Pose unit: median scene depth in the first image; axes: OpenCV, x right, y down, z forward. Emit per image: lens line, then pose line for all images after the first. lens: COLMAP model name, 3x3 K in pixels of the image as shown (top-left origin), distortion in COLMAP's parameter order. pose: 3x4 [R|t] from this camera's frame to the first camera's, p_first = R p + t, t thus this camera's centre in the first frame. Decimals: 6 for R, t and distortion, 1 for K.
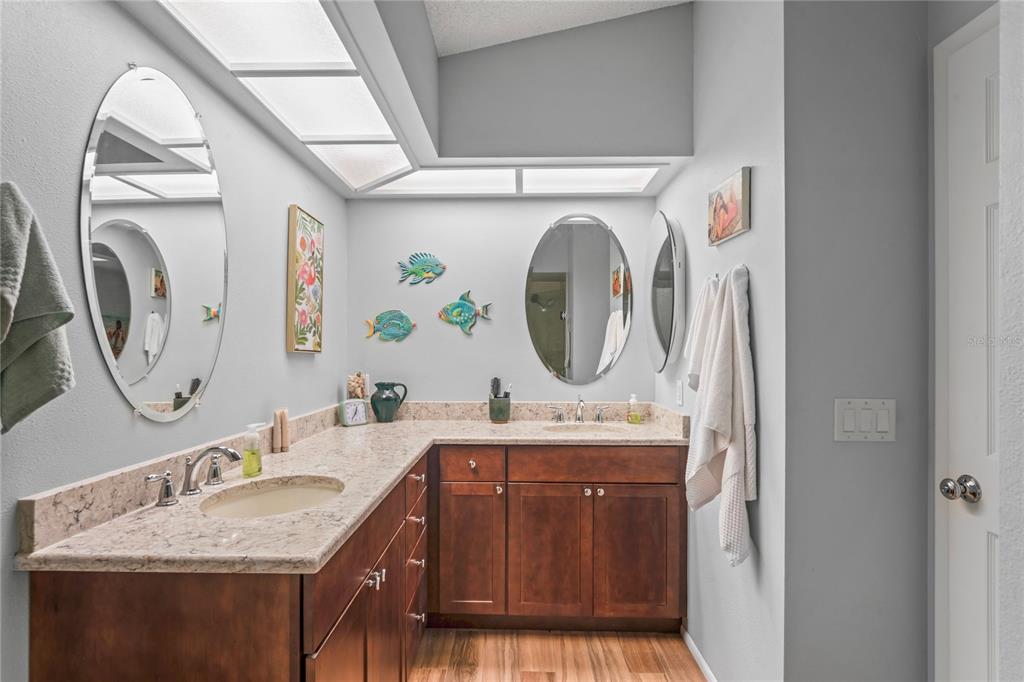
lens RADIAL K [[536.5, 0, 506.0], [0, 536.5, 344.9], [0, 0, 1]] dist [-0.003939, 0.001319]
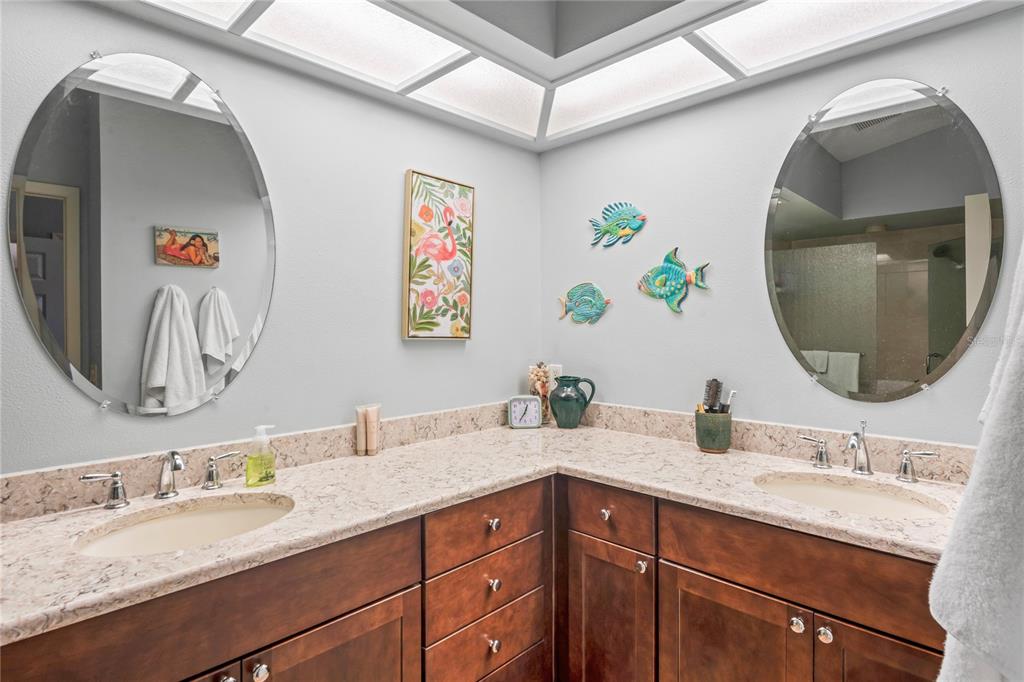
lens RADIAL K [[536.5, 0, 517.4], [0, 536.5, 324.1], [0, 0, 1]] dist [-0.003939, 0.001319]
pose [[0.727243, -0.006958, -0.686345, 0.261106], [0.012142, 0.999923, 0.002729, -0.009496], [0.686273, -0.010318, 0.727271, 0.390546]]
